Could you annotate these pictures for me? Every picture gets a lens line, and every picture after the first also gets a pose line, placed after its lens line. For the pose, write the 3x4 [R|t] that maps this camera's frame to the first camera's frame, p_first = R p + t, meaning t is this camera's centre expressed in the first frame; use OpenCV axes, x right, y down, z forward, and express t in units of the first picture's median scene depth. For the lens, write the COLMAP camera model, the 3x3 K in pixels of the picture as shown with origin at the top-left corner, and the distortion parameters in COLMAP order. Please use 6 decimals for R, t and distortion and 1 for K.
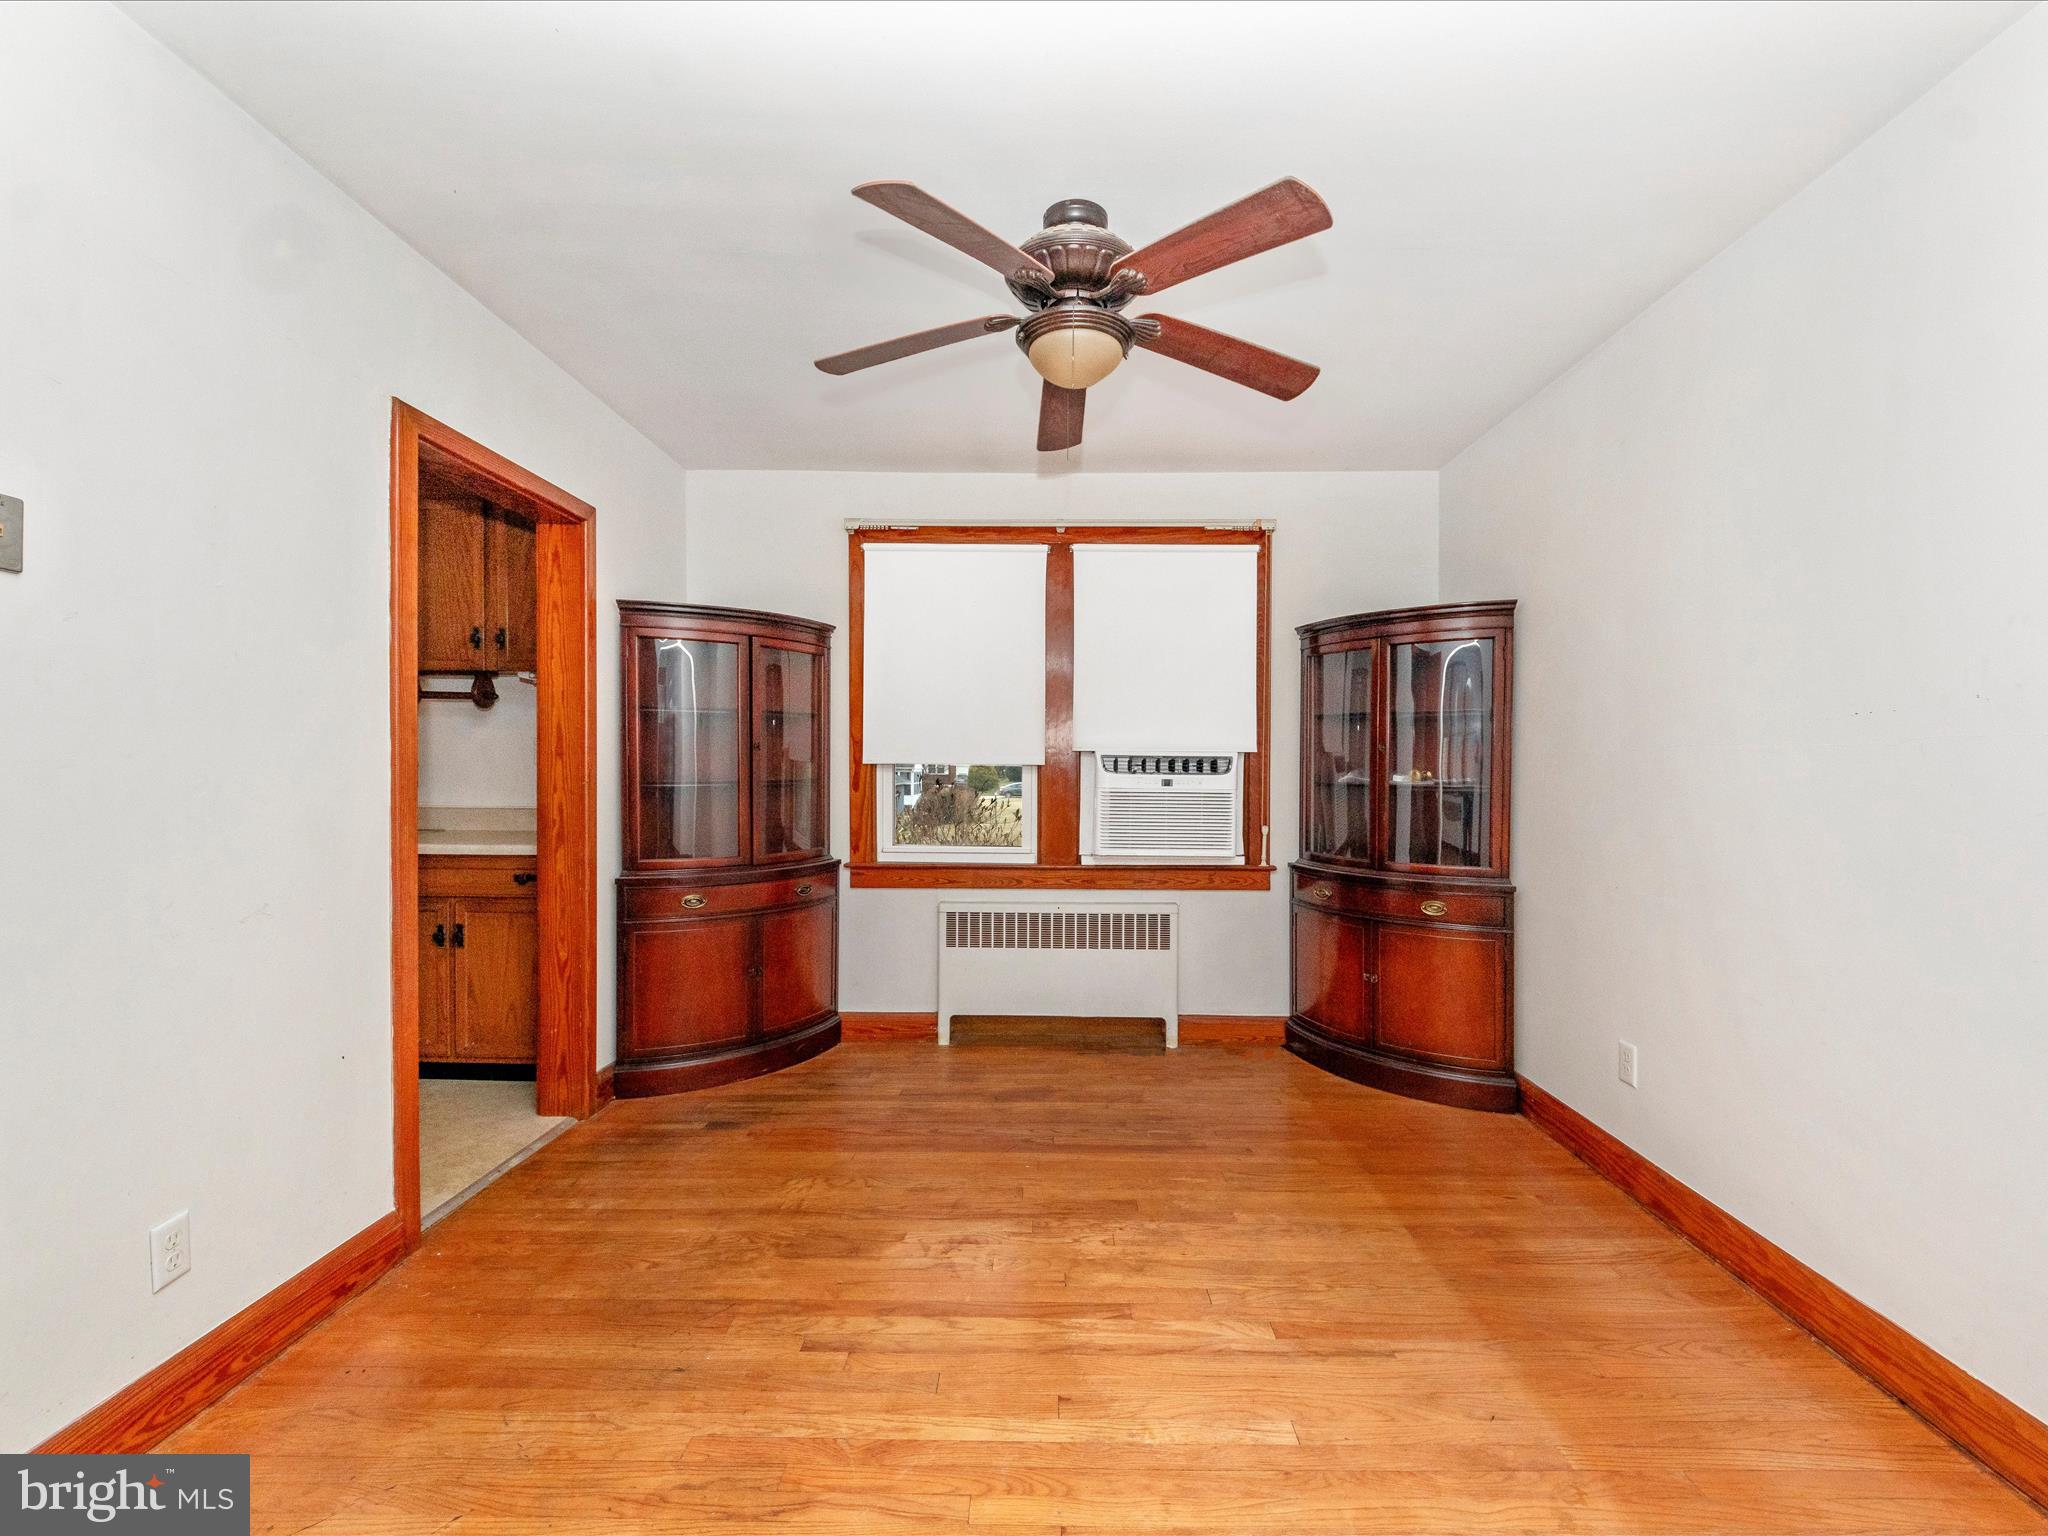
lens RADIAL K [[889.1, 0, 1062.6], [0, 889.1, 770.6], [0, 0, 1]] dist [0.015127, -0.008572]
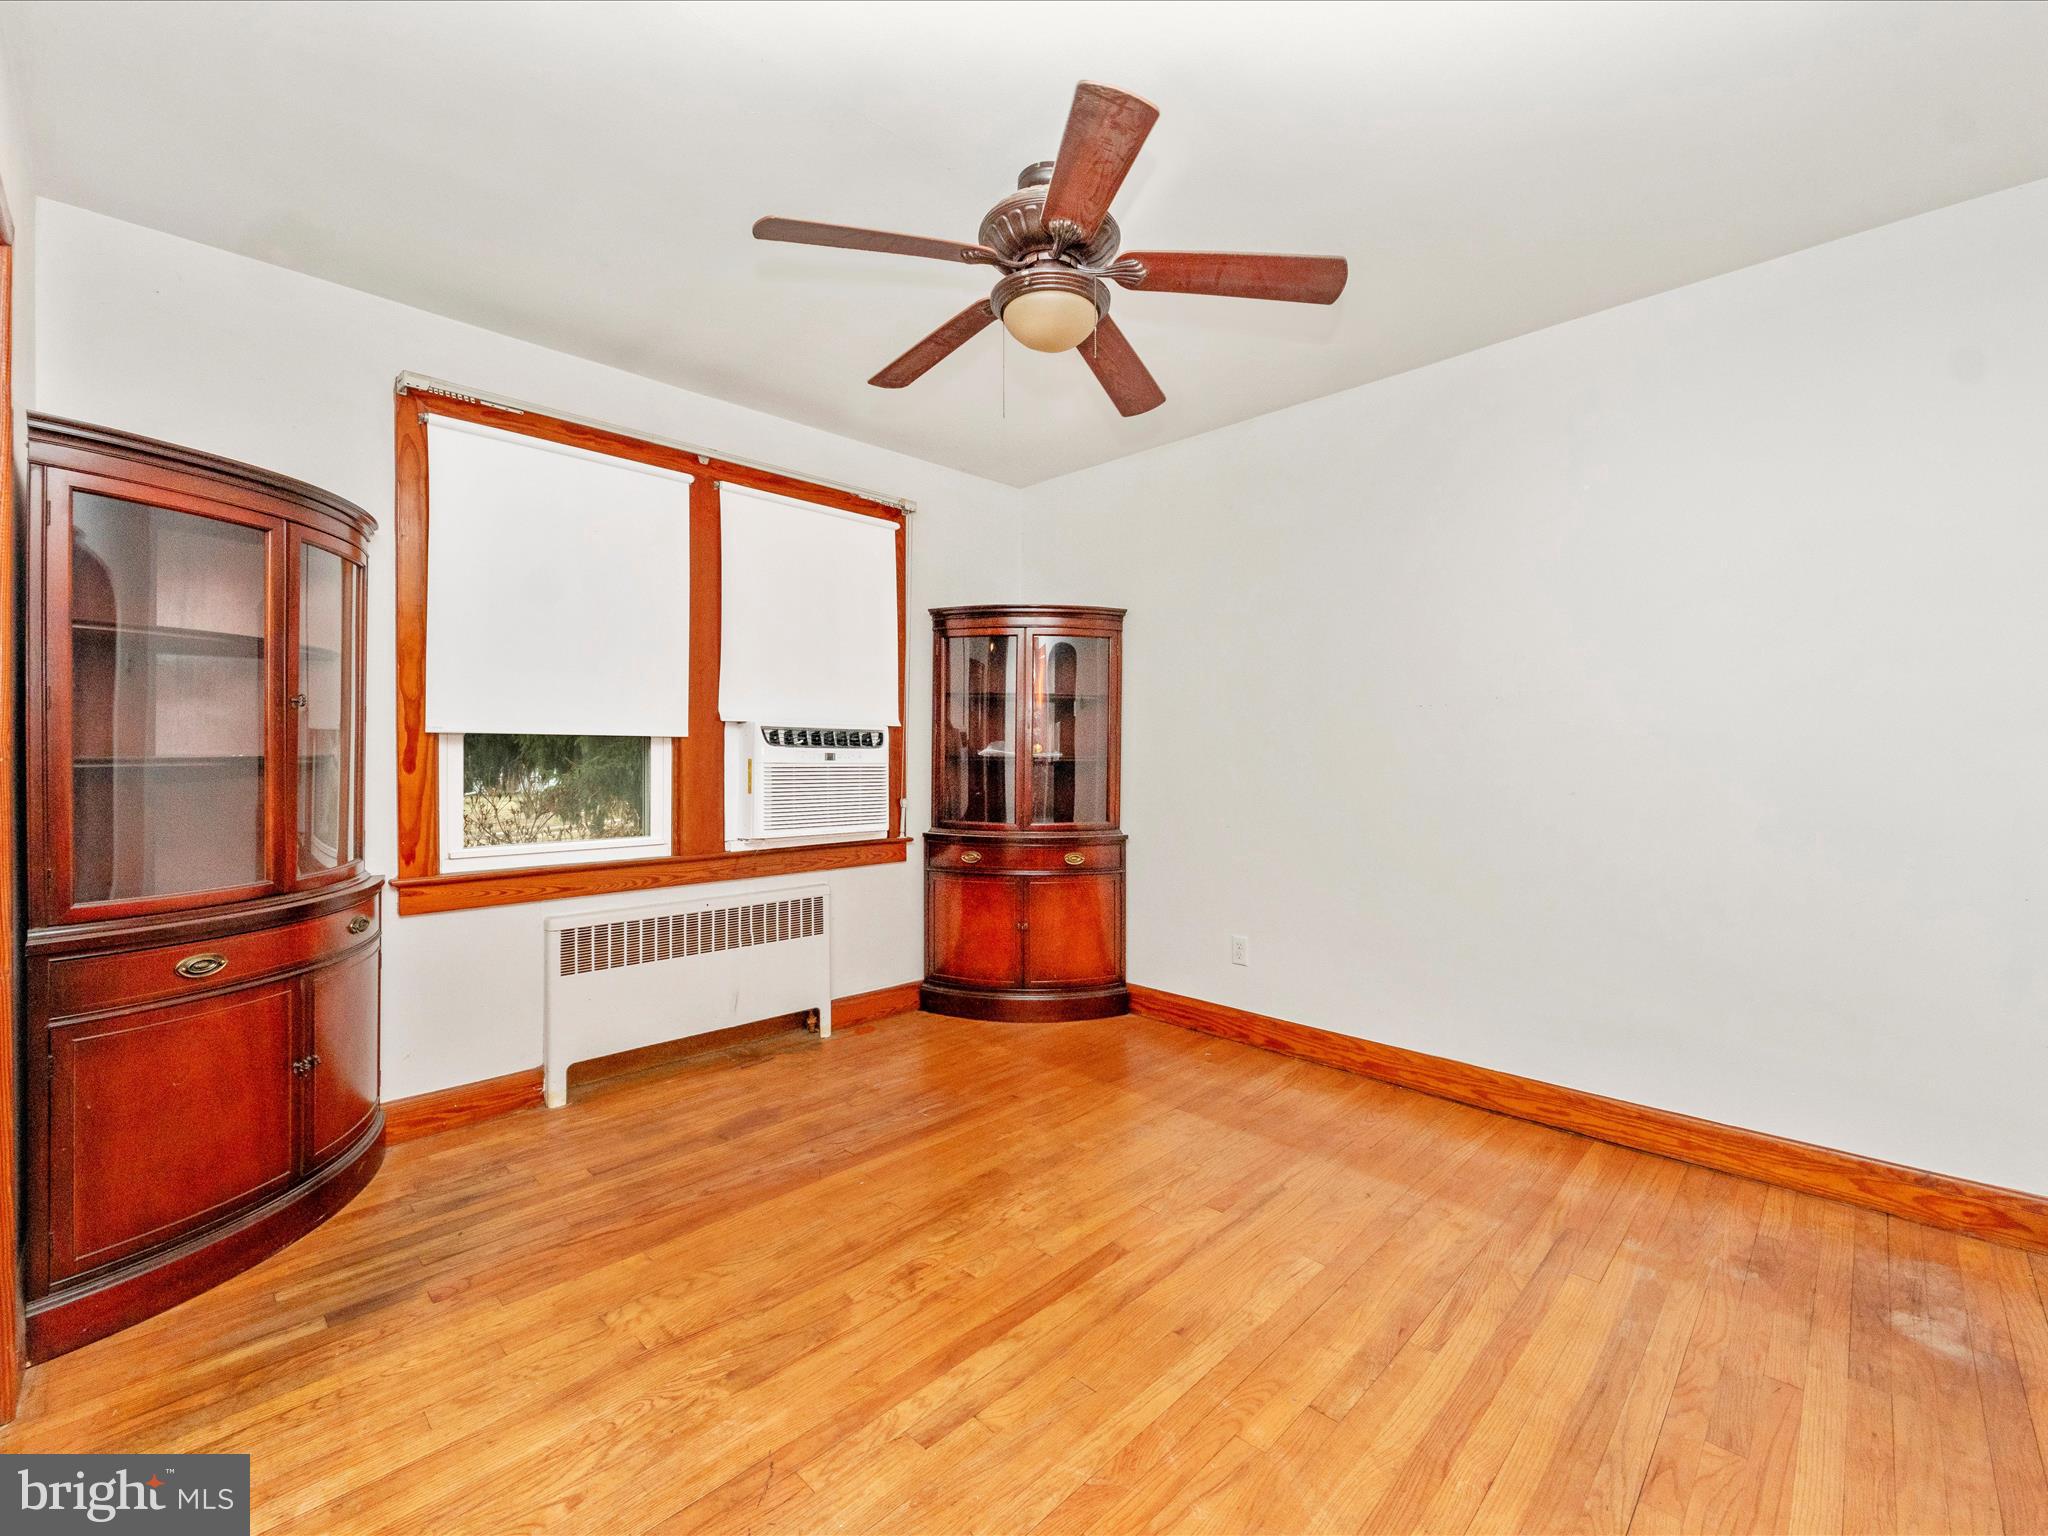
lens RADIAL K [[881.3, 0, 1043.1], [0, 881.3, 756.4], [0, 0, 1]] dist [0.016125, -0.007964]
pose [[0.686313, -0.006261, 0.727279, -0.401434], [0.004824, 0.999980, 0.004057, 0.010148], [-0.727290, 0.000724, 0.686330, 0.186238]]
